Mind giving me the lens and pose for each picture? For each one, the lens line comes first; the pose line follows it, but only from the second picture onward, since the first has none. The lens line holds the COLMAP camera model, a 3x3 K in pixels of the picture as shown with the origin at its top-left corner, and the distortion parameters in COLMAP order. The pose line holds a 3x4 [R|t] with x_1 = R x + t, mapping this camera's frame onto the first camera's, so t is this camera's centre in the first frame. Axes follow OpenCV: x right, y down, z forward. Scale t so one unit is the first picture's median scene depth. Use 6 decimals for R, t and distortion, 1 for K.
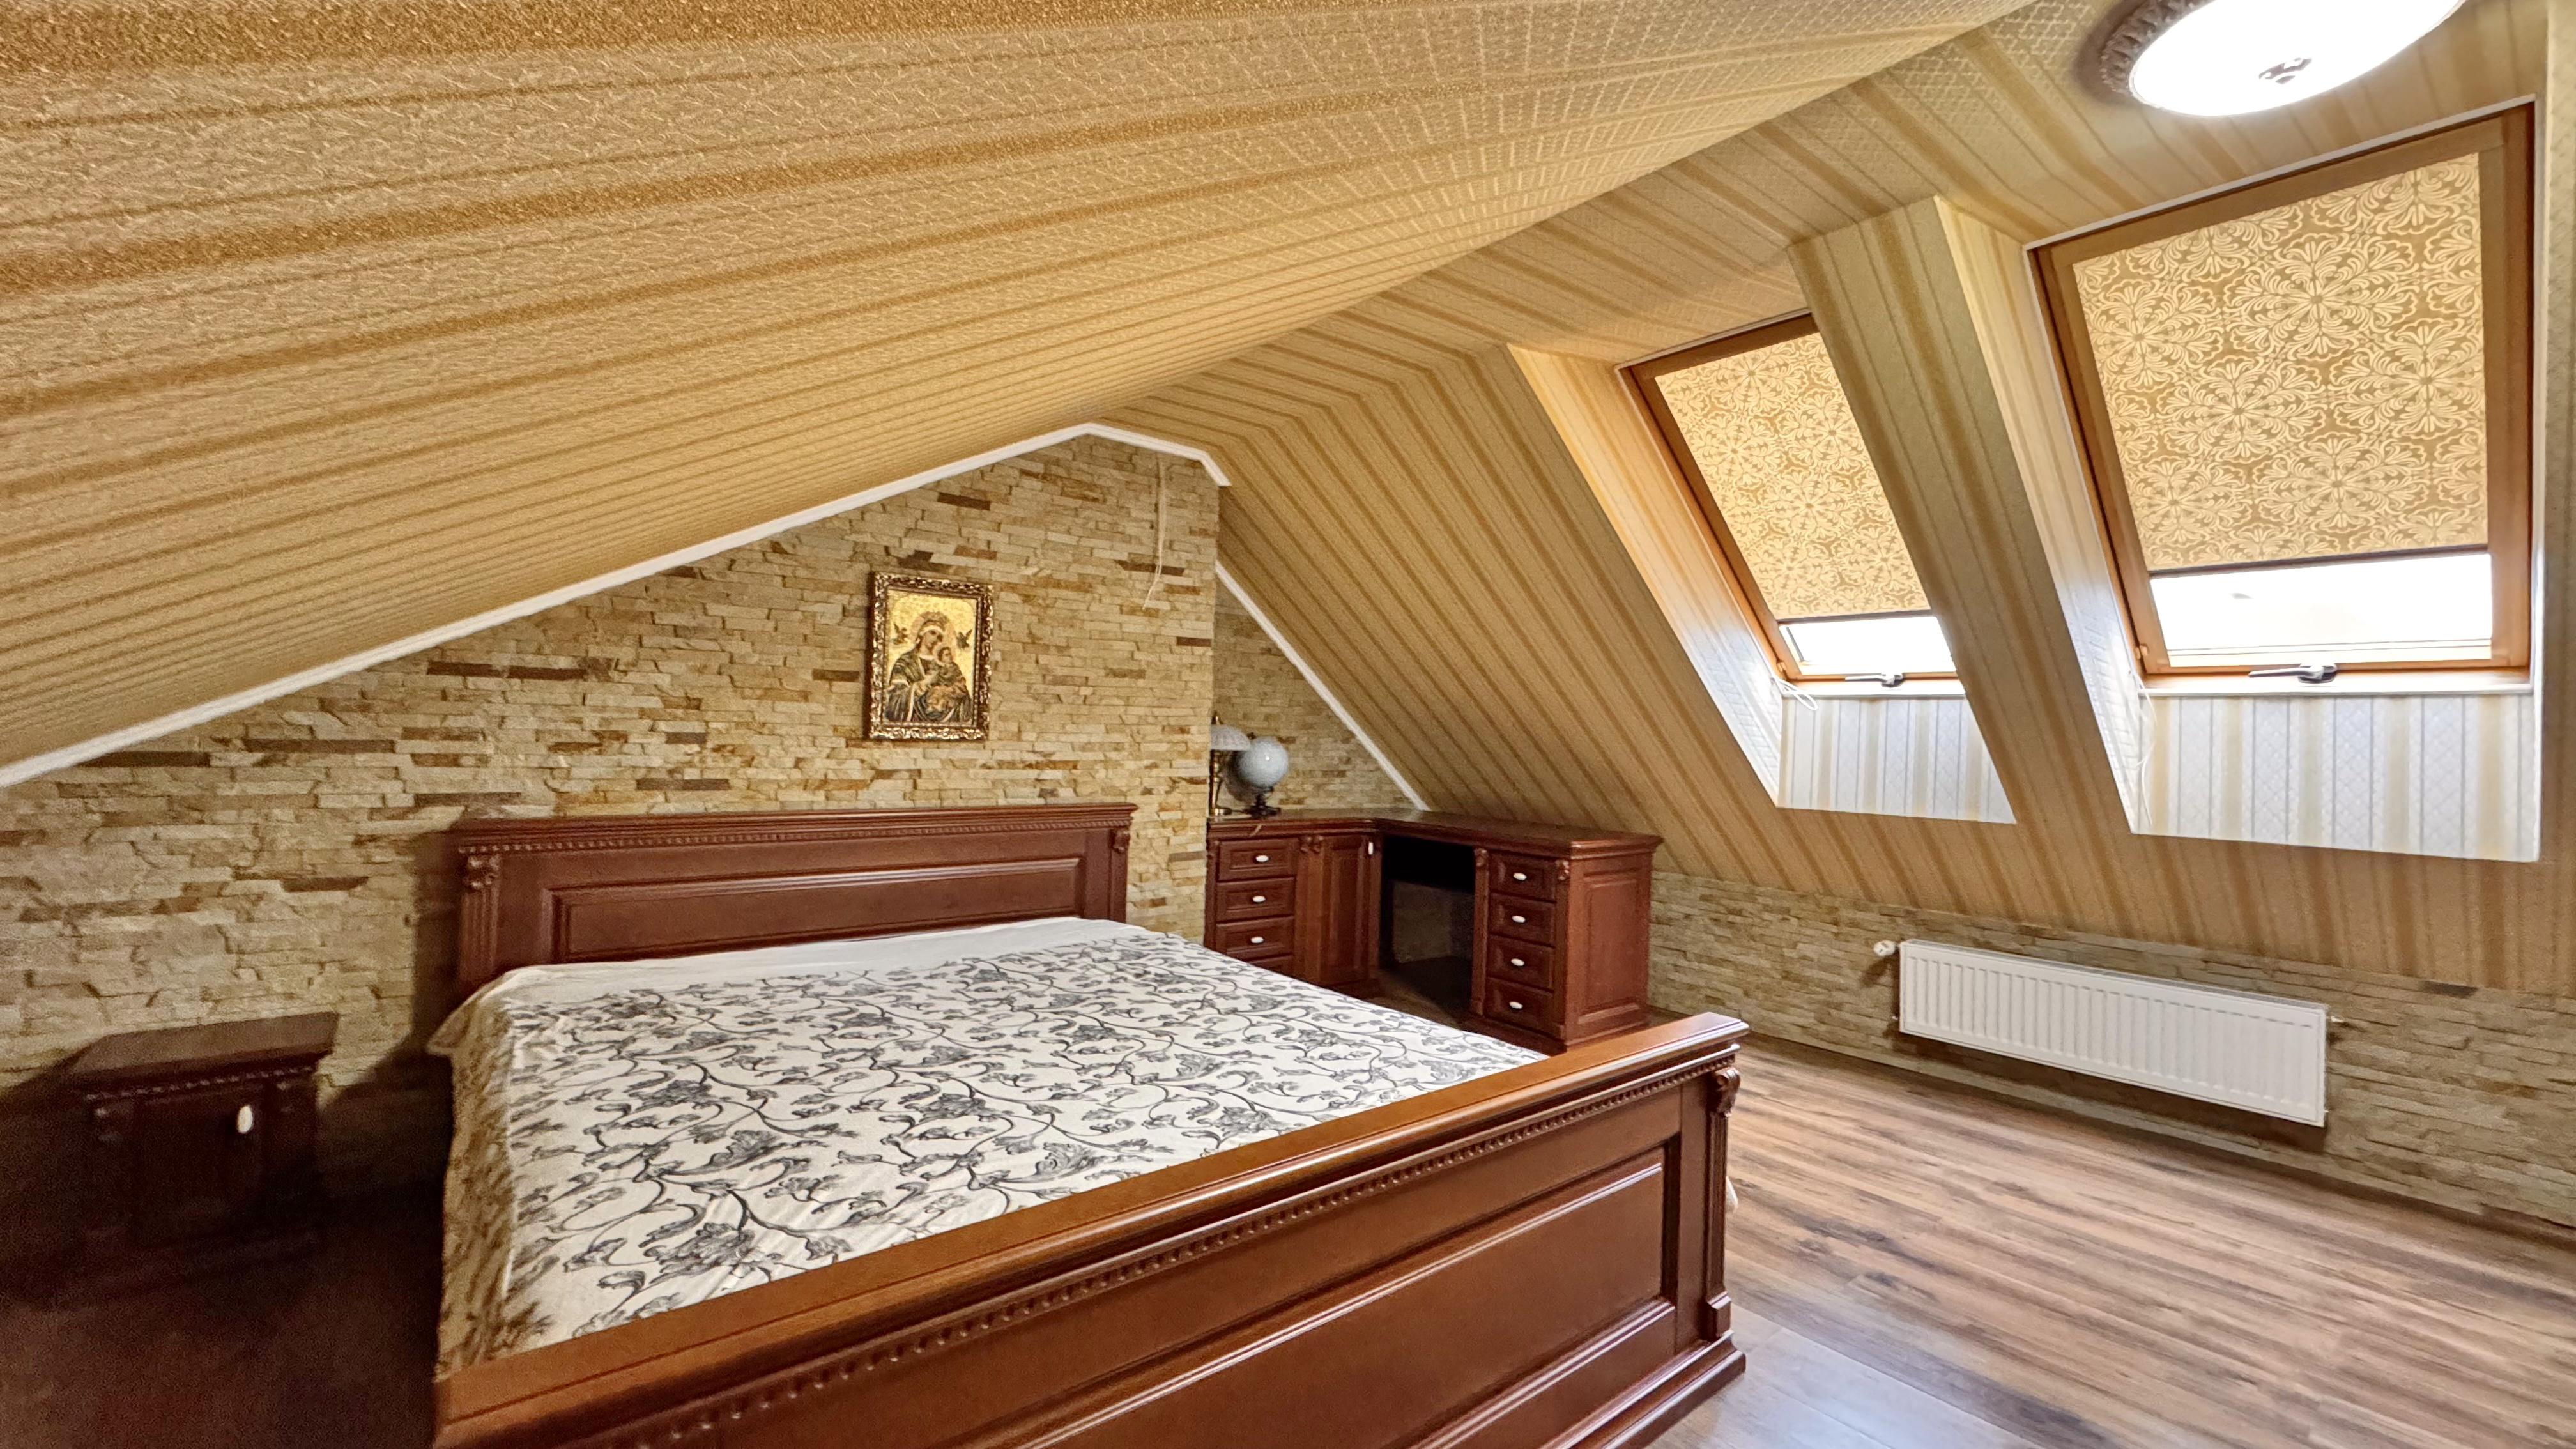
lens RADIAL K [[1026.6, 0, 1288.4], [0, 1026.6, 722.5], [0, 0, 1]] dist [-0.001590, 0.000020]
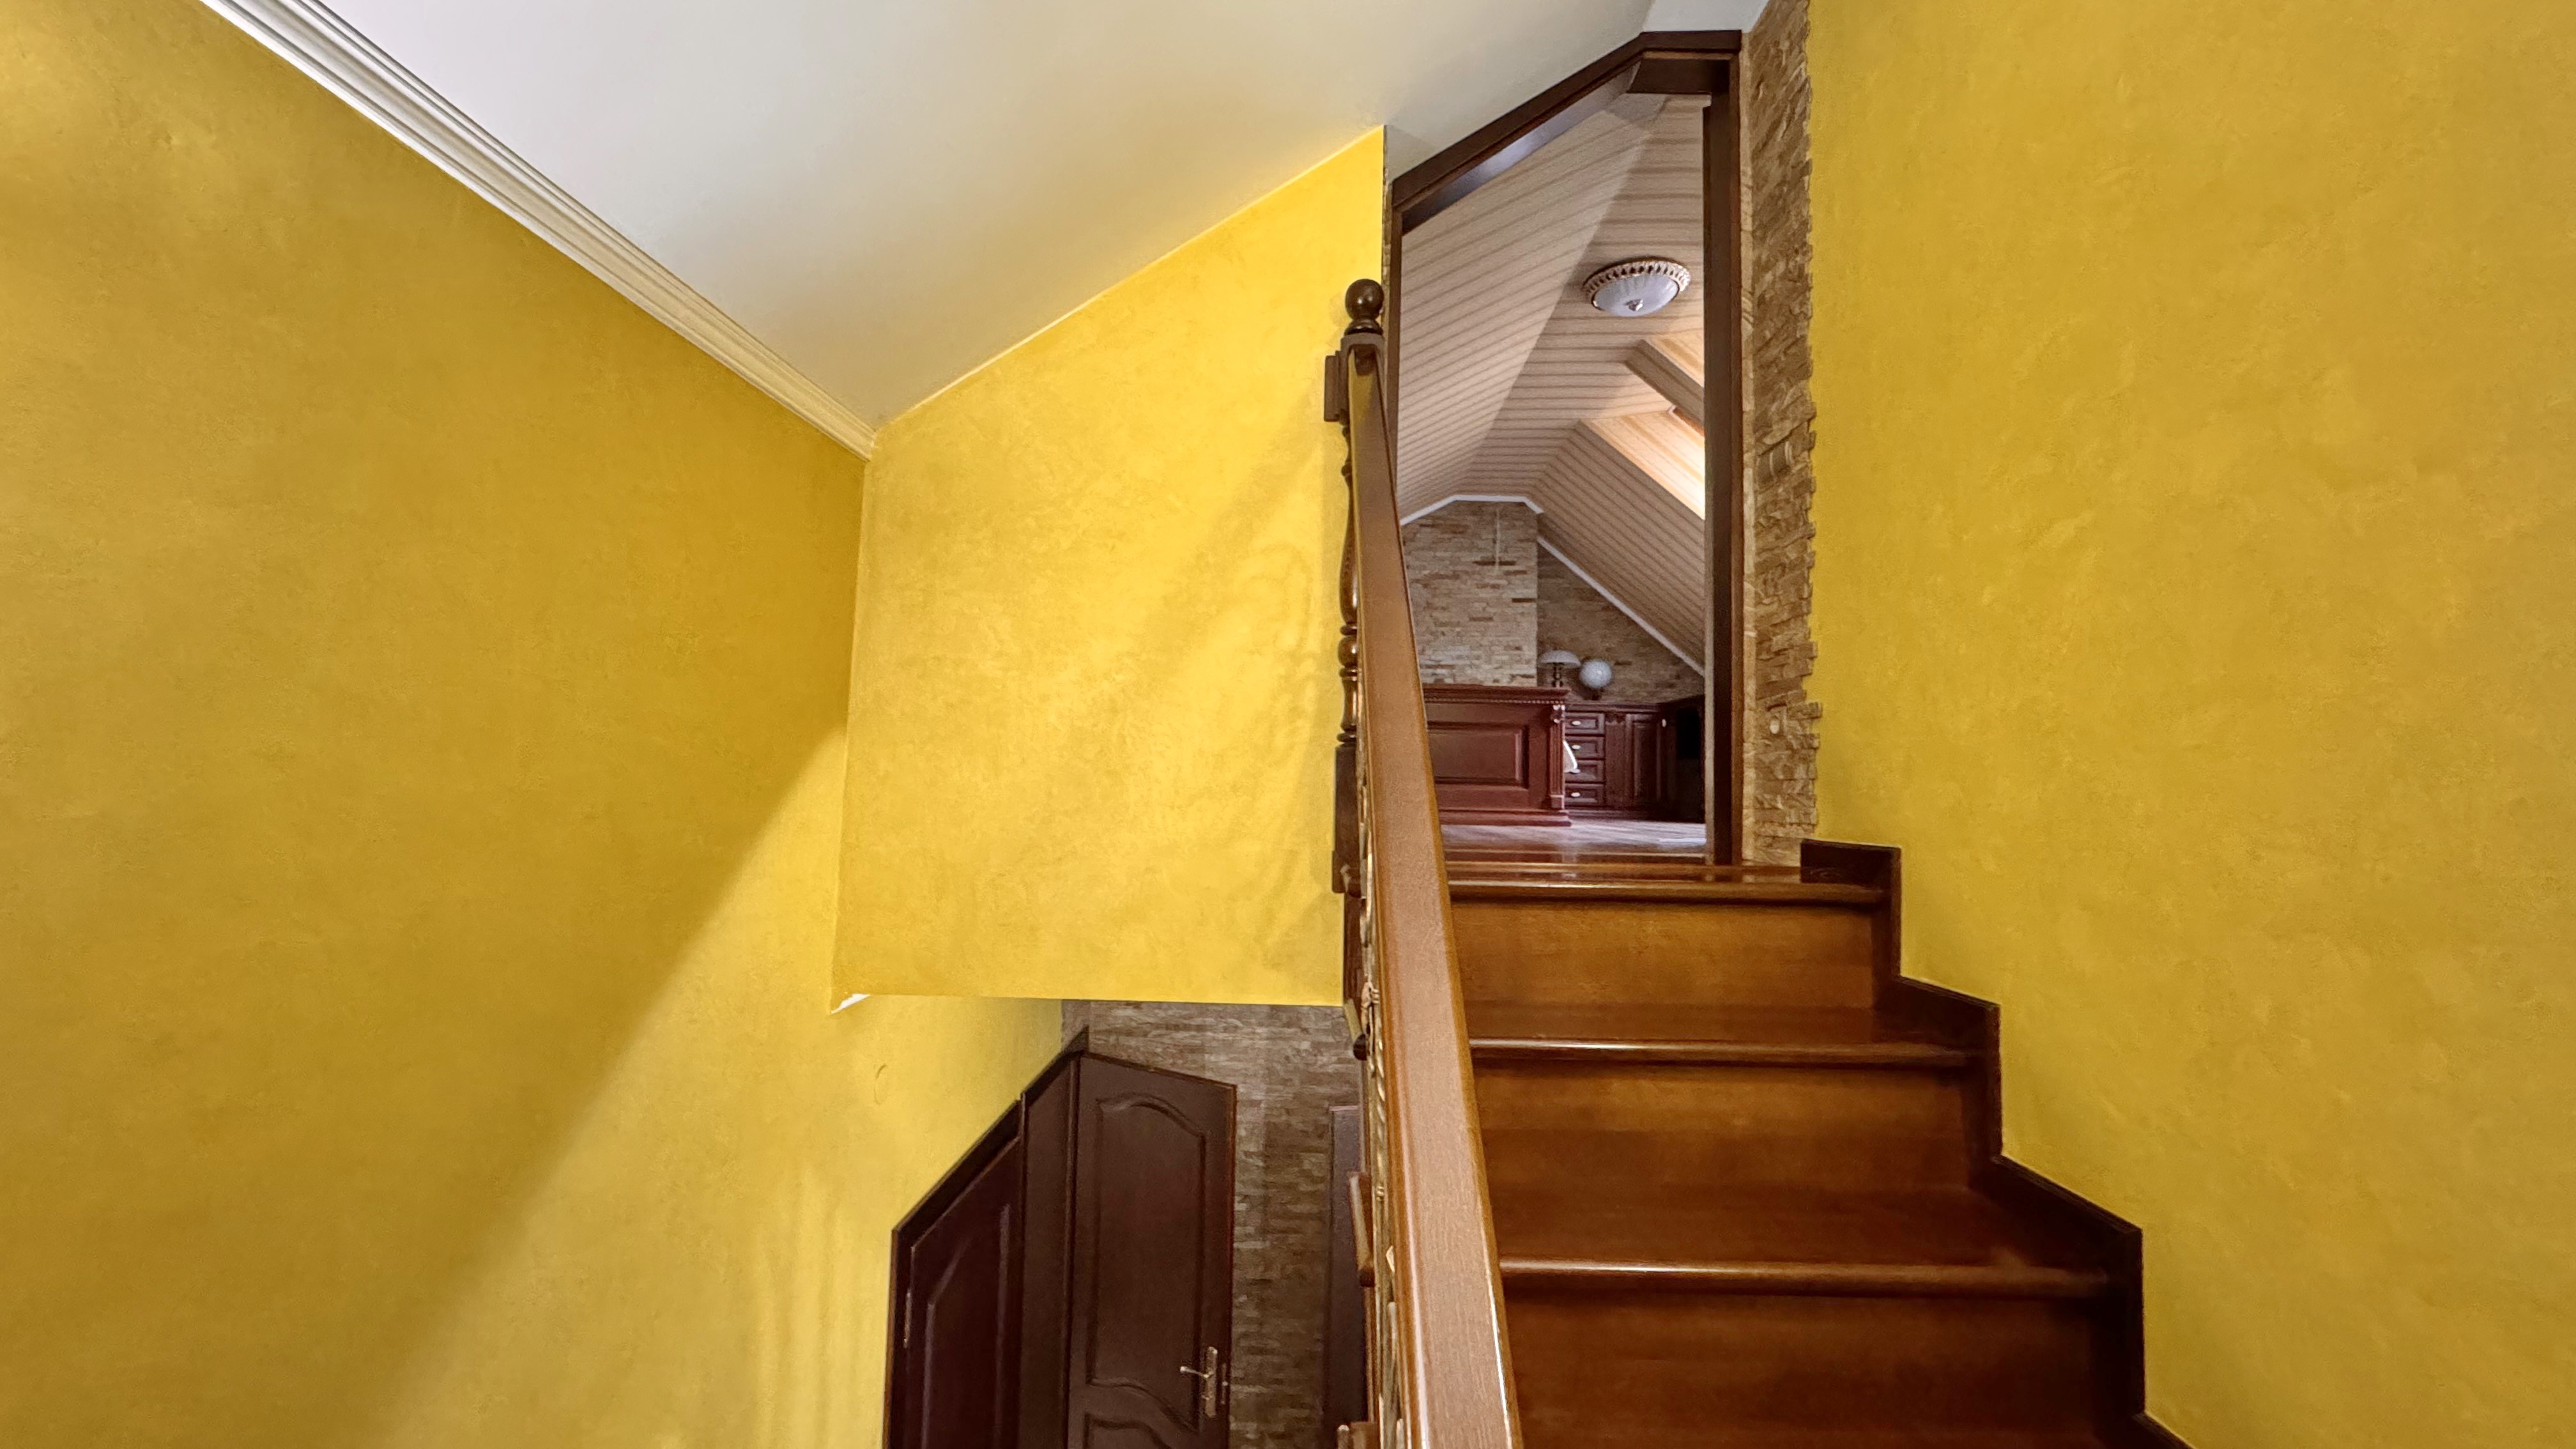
lens RADIAL K [[1026.6, 0, 1281.3], [0, 1026.6, 720.3], [0, 0, 1]] dist [-0.001590, 0.000020]
pose [[0.763998, -0.057339, -0.642666, 0.863294], [0.008081, 0.996816, -0.079329, 0.321680], [0.645168, 0.055414, 0.762028, -0.765857]]
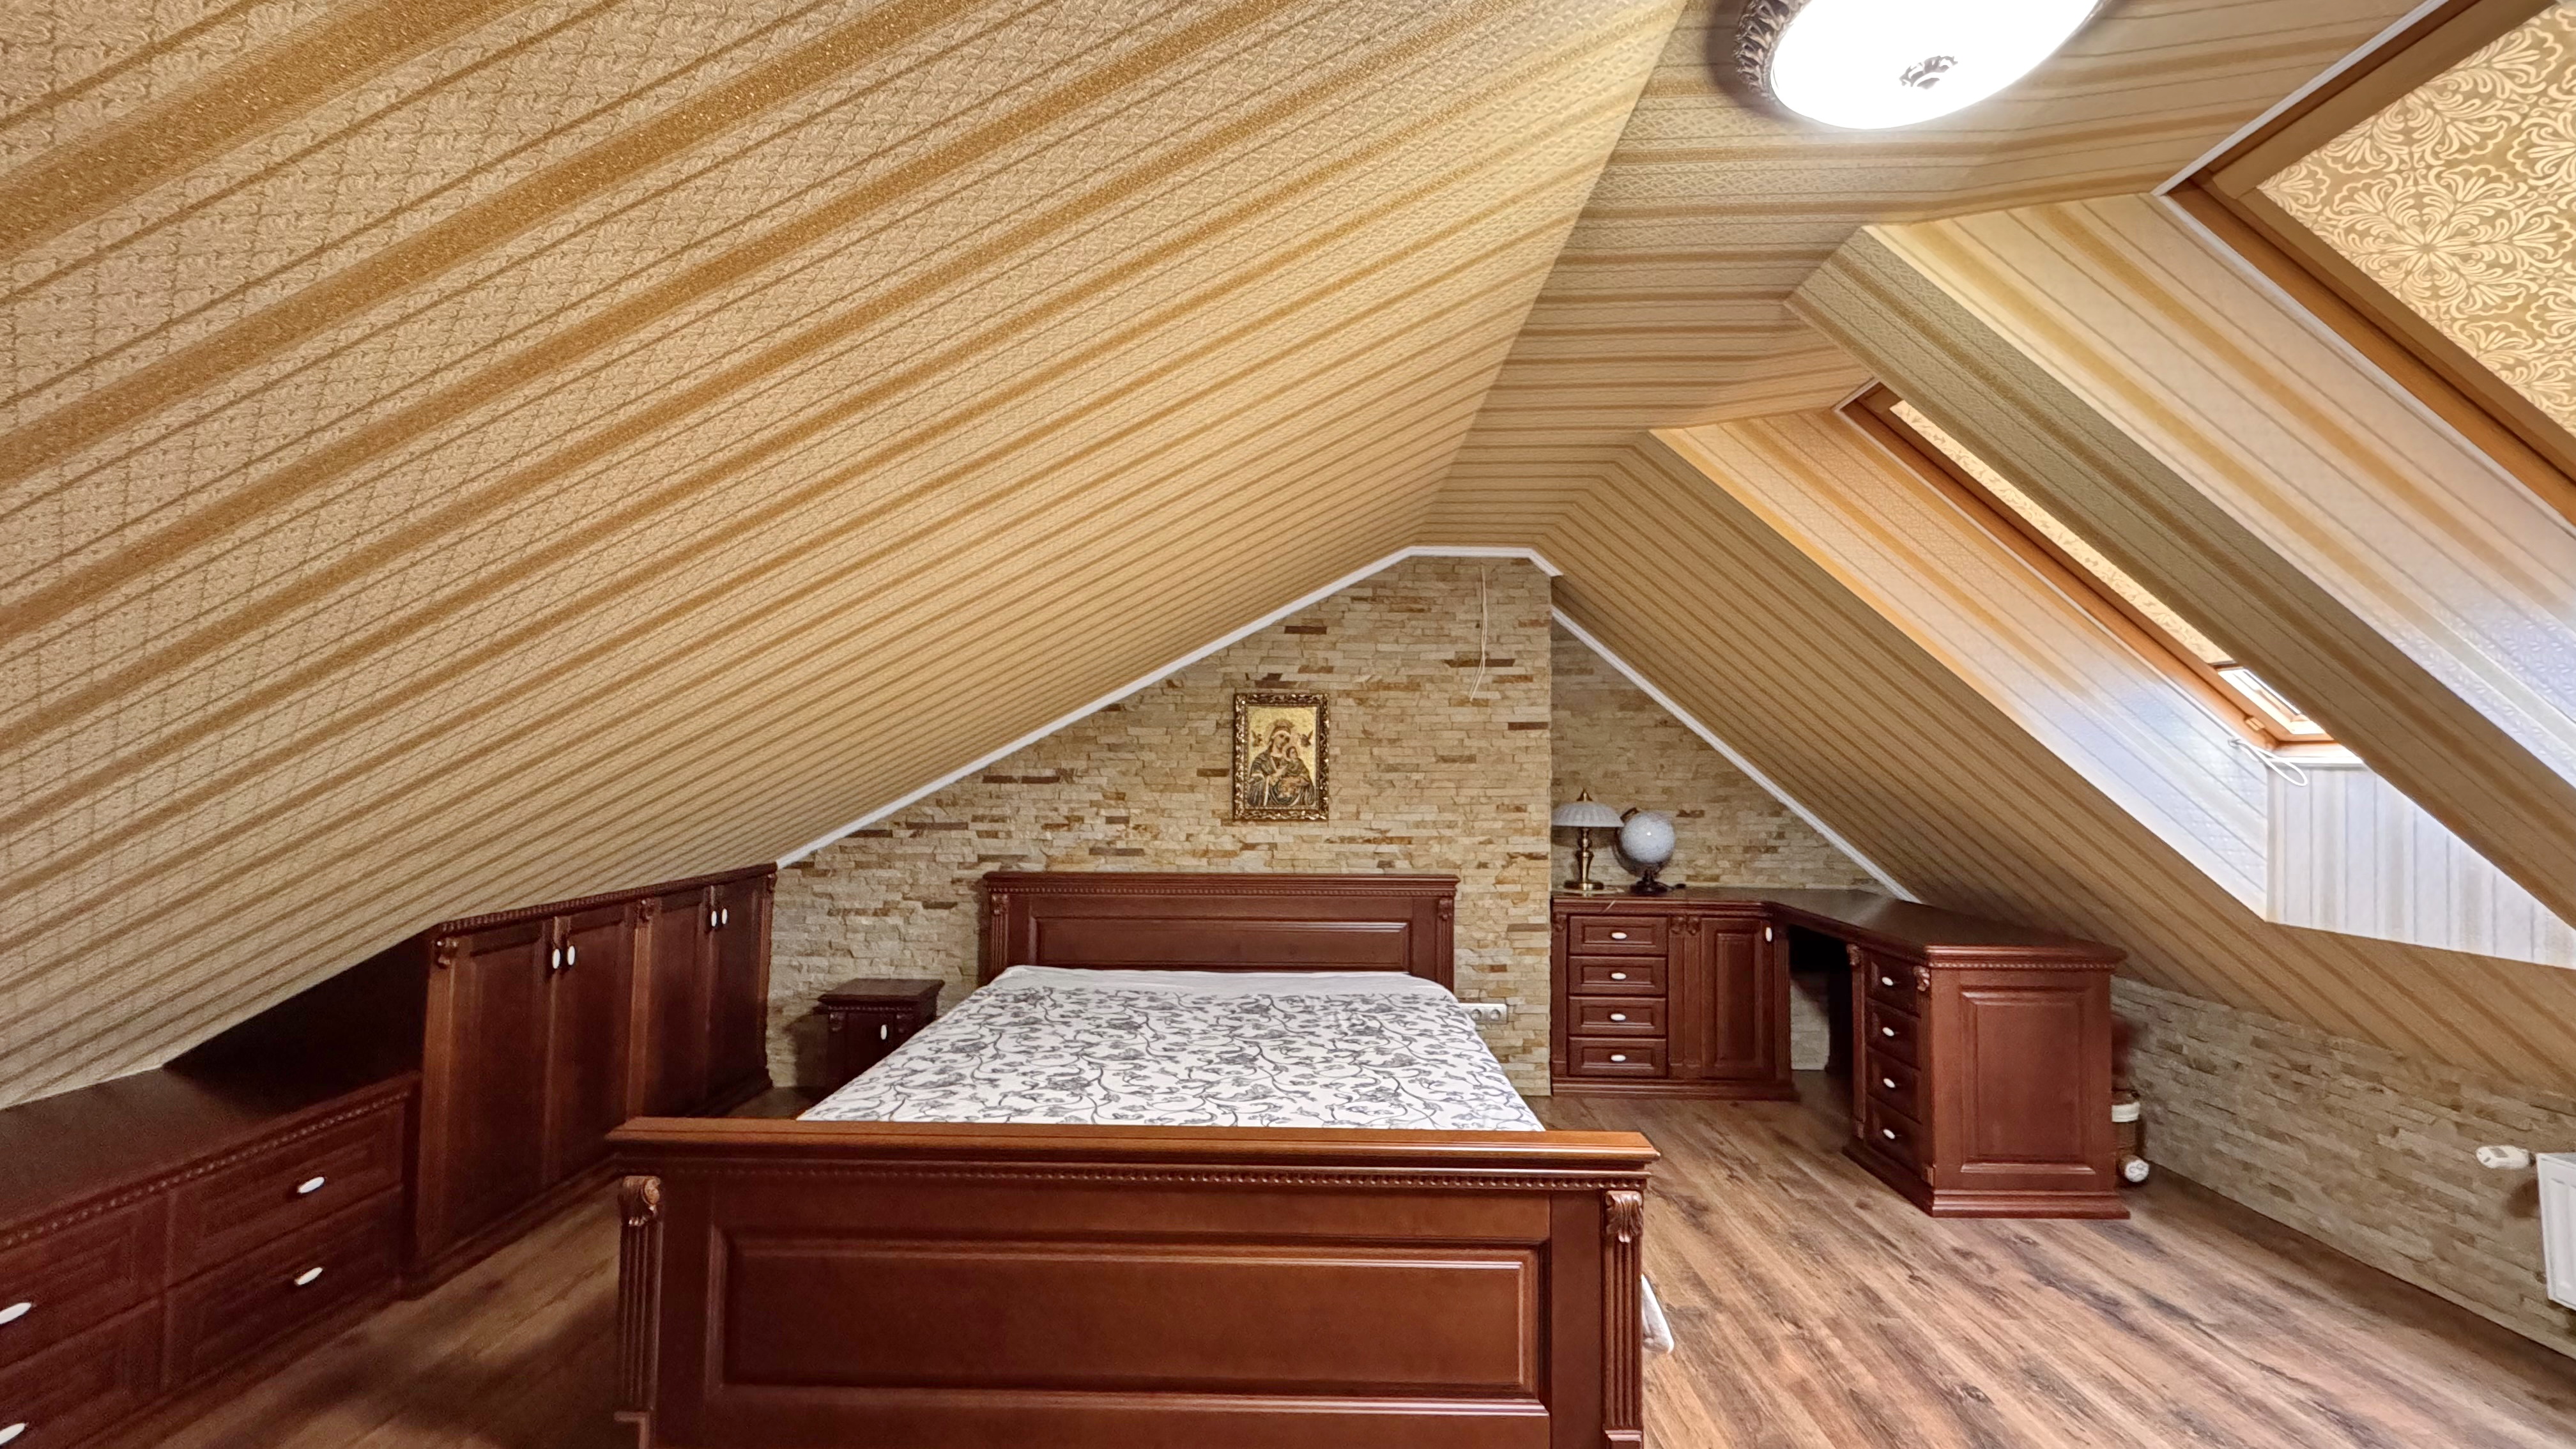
lens RADIAL K [[1026.6, 0, 1286.1], [0, 1026.6, 728.9], [0, 0, 1]] dist [-0.001590, 0.000020]
pose [[0.767103, -0.045721, -0.639893, 0.465465], [0.019938, 0.998674, -0.047455, -0.034678], [0.641214, 0.023645, 0.766998, 0.021354]]
